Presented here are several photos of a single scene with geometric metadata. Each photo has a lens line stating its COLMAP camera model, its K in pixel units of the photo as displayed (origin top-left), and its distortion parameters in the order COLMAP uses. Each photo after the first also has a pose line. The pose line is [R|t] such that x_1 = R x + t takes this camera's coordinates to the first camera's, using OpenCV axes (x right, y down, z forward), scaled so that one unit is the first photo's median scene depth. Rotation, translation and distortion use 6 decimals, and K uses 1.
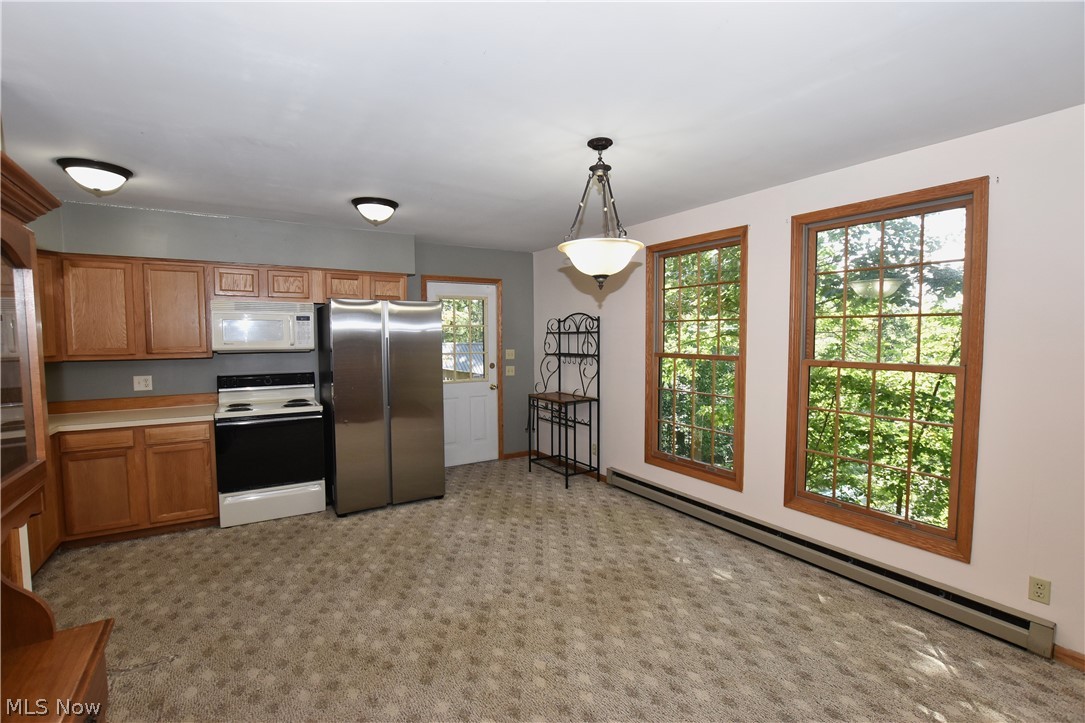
lens RADIAL K [[477.2, 0, 542.5], [0, 477.2, 361.5], [0, 0, 1]] dist [-0.040089, 0.007852]
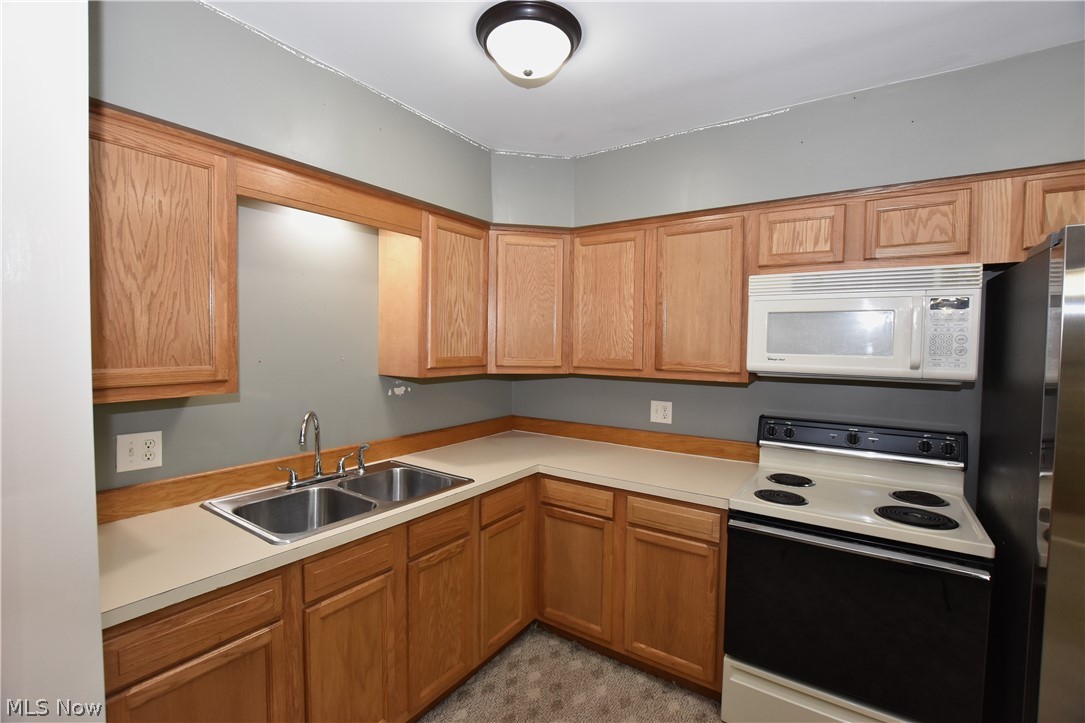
lens RADIAL K [[477.2, 0, 542.5], [0, 477.2, 361.5], [0, 0, 1]] dist [-0.040089, 0.007852]
pose [[0.399101, 0.044532, -0.915825, -0.325482], [-0.063687, 0.997754, 0.020761, -0.032292], [0.914692, 0.050040, 0.401041, 0.610467]]
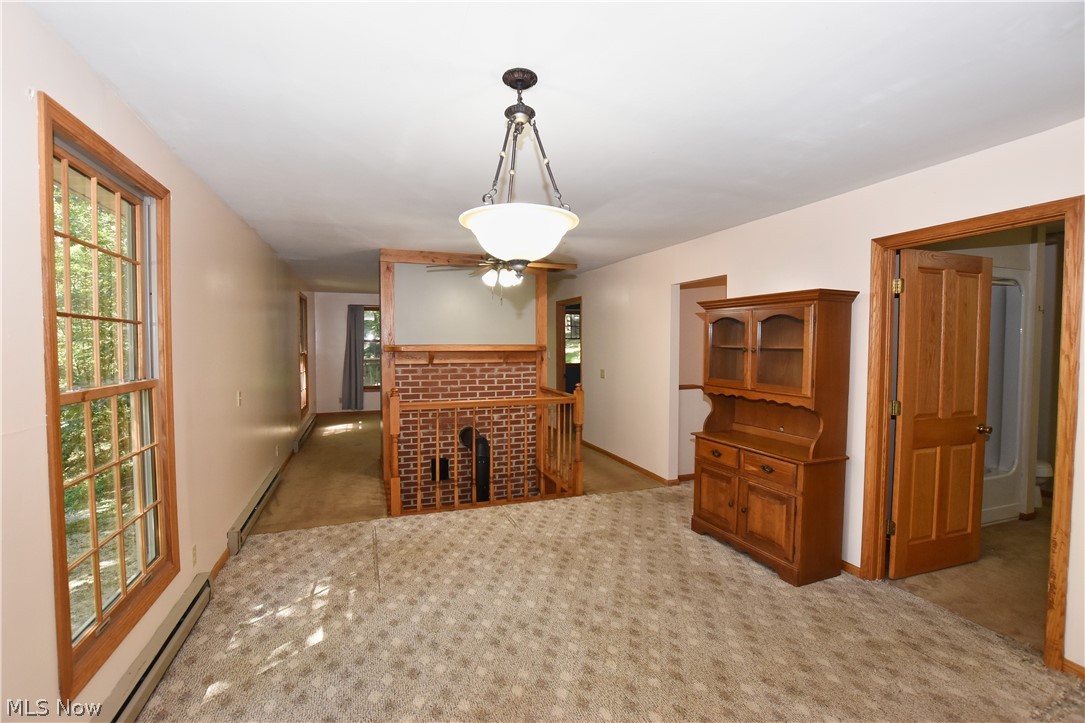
lens RADIAL K [[477.2, 0, 542.5], [0, 477.2, 361.5], [0, 0, 1]] dist [-0.040089, 0.007852]
pose [[-0.977439, -0.003505, 0.211190, -0.043756], [0.015489, 0.995981, 0.088217, -0.063717], [-0.210650, 0.089498, -0.973456, 1.171528]]
